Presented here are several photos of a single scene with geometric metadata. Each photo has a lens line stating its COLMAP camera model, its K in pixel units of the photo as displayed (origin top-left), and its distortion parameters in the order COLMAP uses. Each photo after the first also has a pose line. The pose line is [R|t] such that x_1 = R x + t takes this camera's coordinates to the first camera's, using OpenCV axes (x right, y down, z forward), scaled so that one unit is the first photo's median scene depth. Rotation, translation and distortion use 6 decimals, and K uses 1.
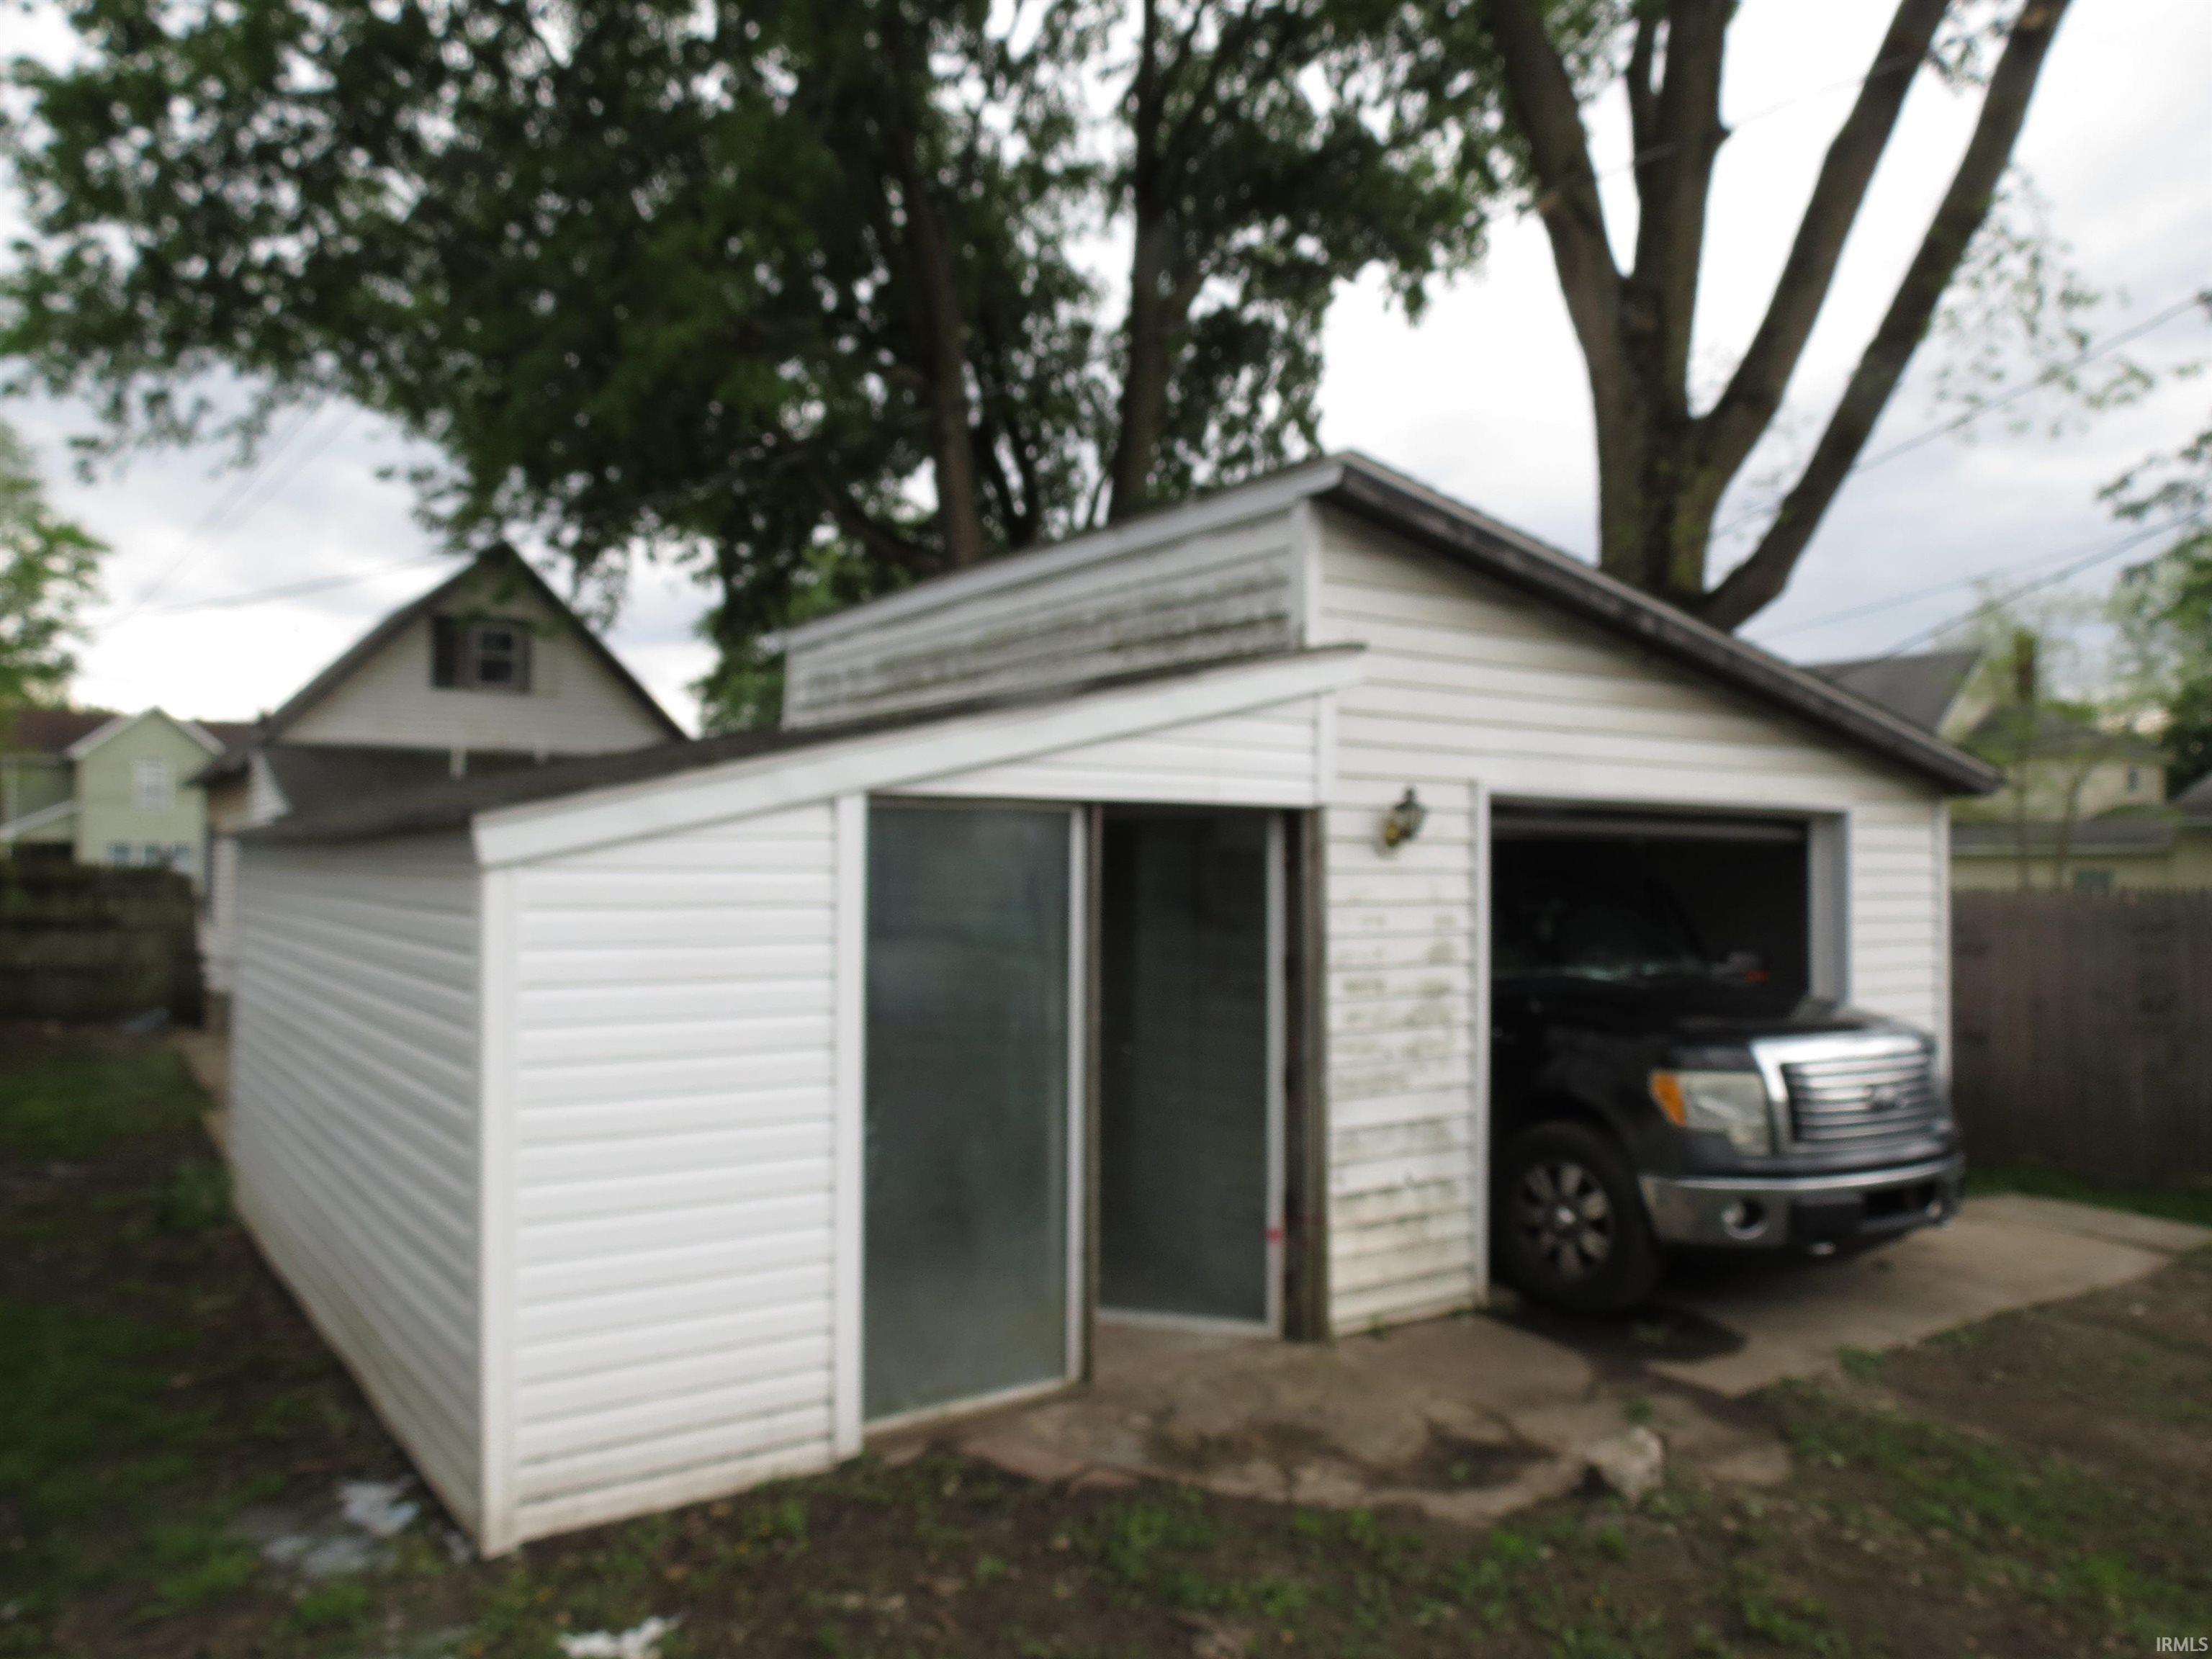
lens RADIAL K [[1567.5, 0, 1104.6], [0, 1567.5, 828.0], [0, 0, 1]] dist [-0.005939, 0.008706]
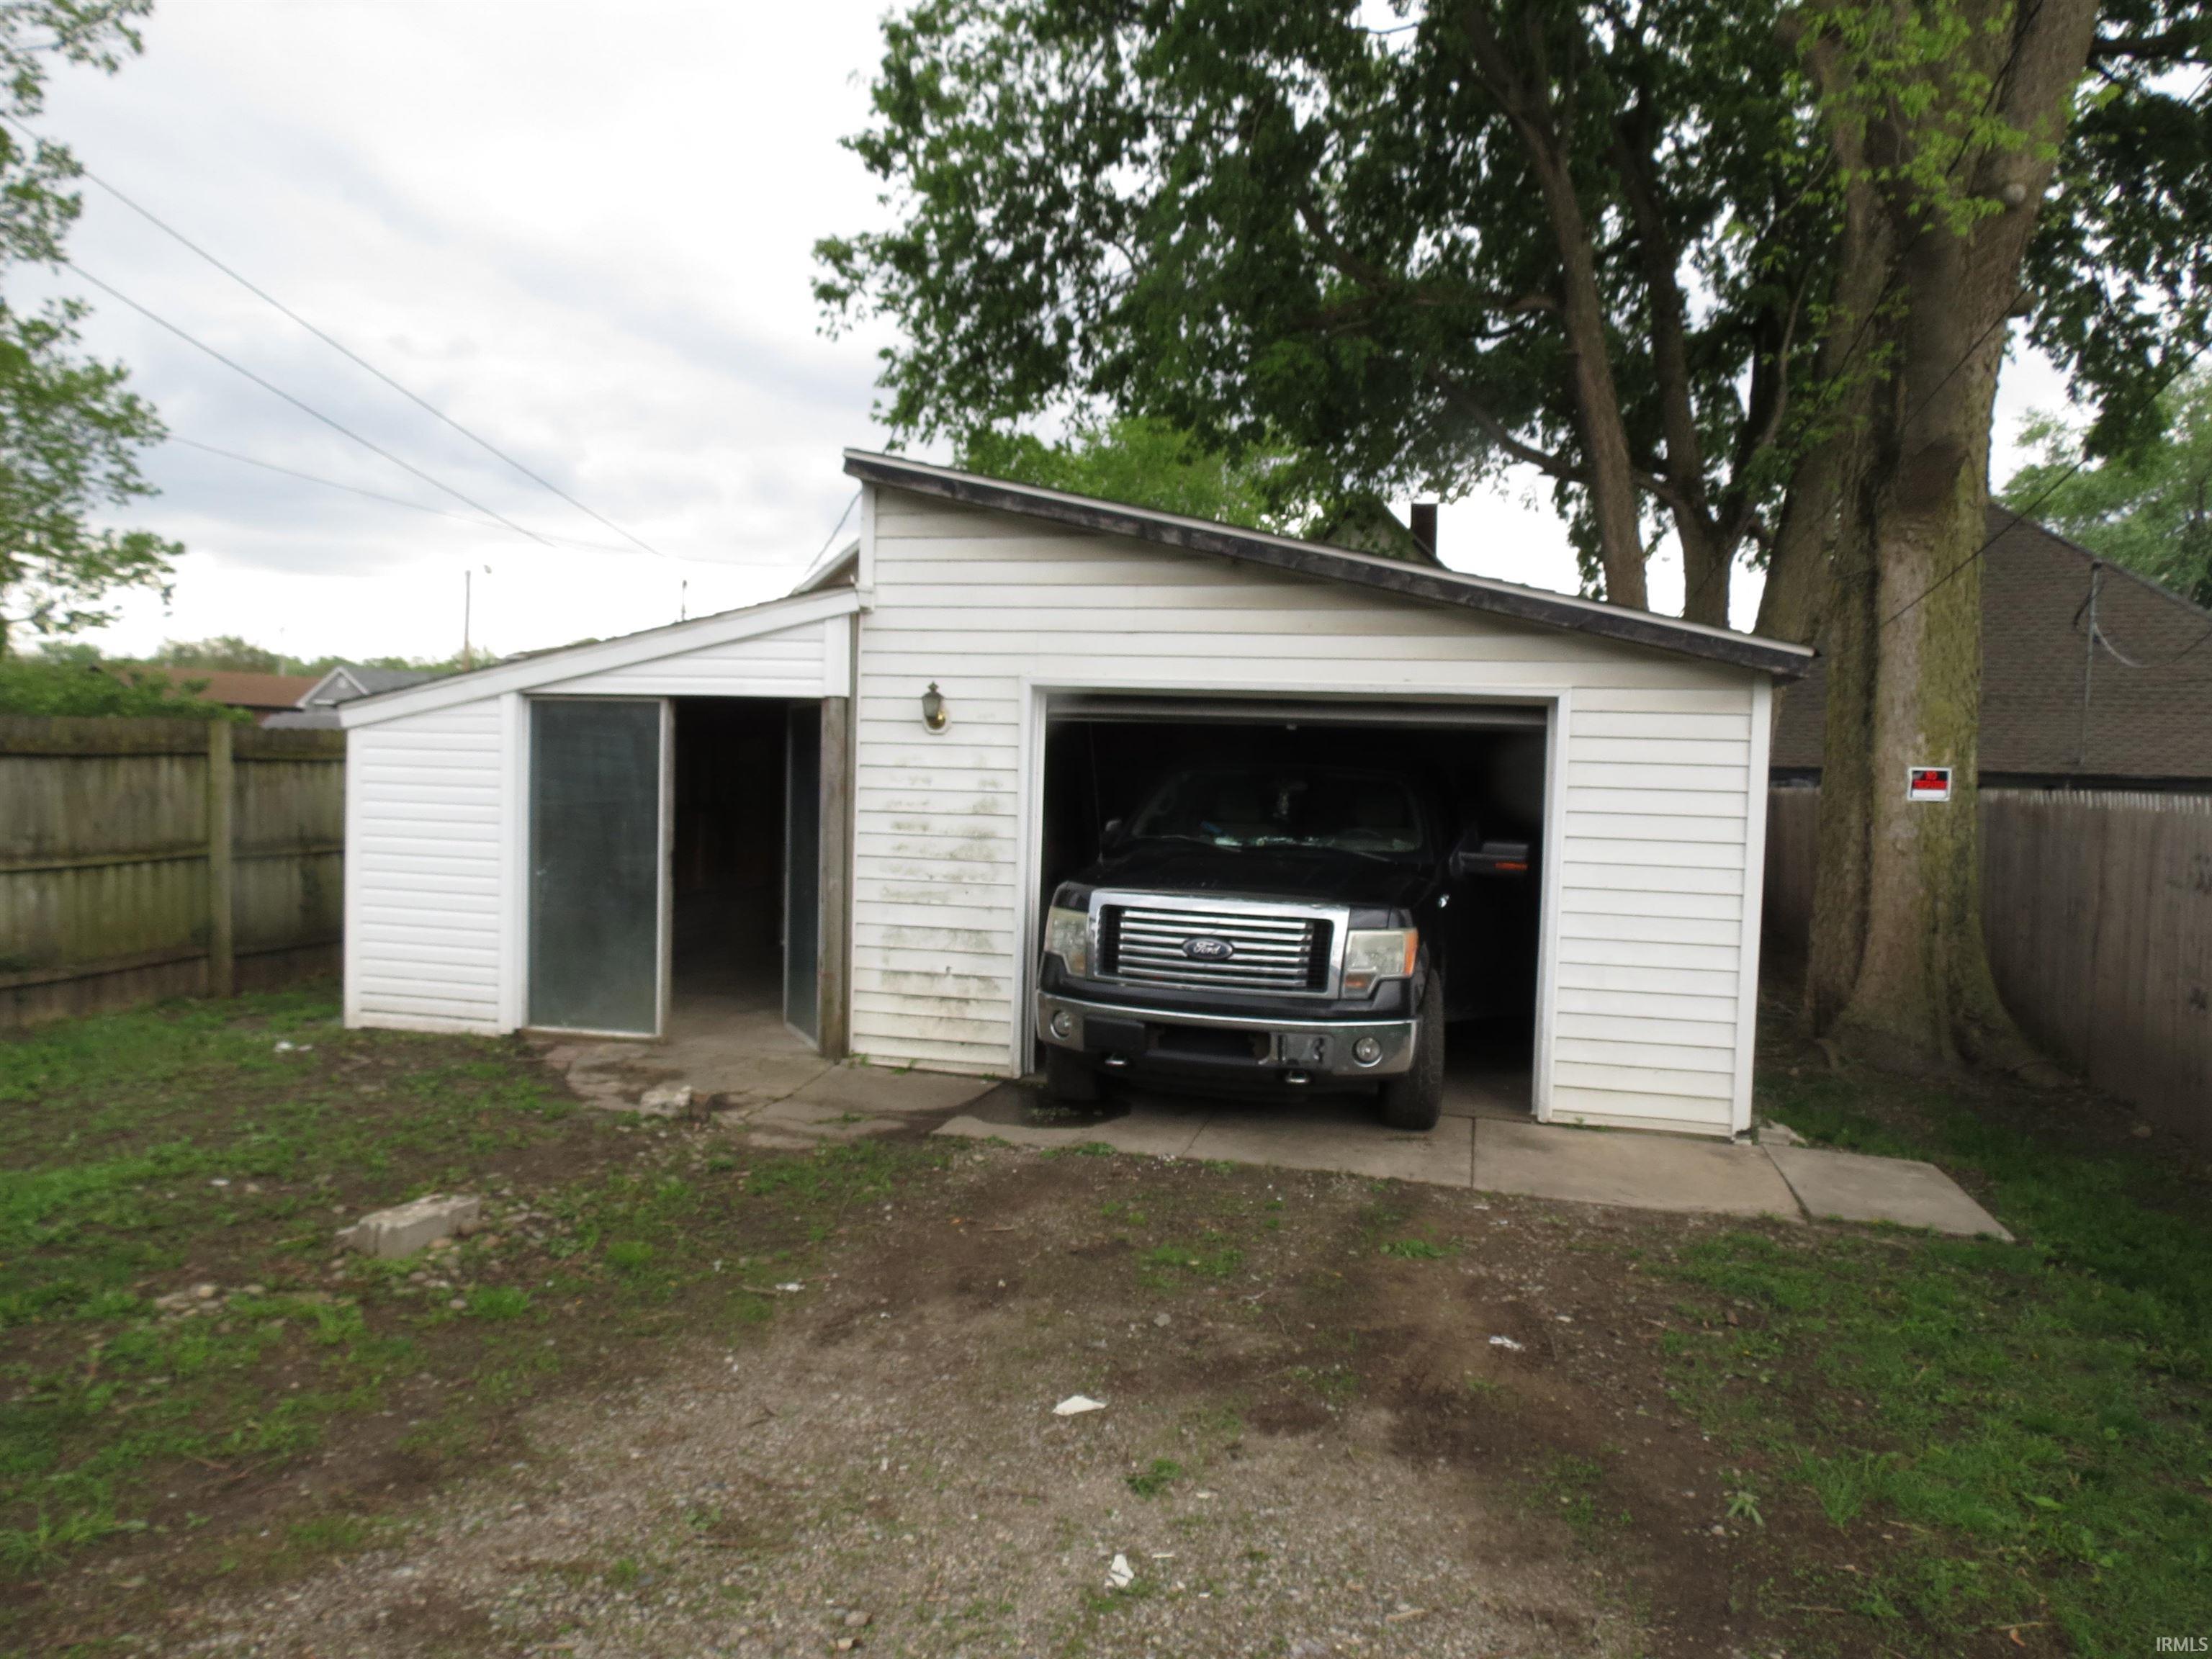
lens RADIAL K [[1567.5, 0, 1108.7], [0, 1567.5, 829.5], [0, 0, 1]] dist [-0.005939, 0.008706]
pose [[0.665602, 0.051859, -0.744503, 1.324603], [-0.005378, 0.997890, 0.064702, 0.012404], [0.746287, -0.039062, 0.664477, 0.203547]]
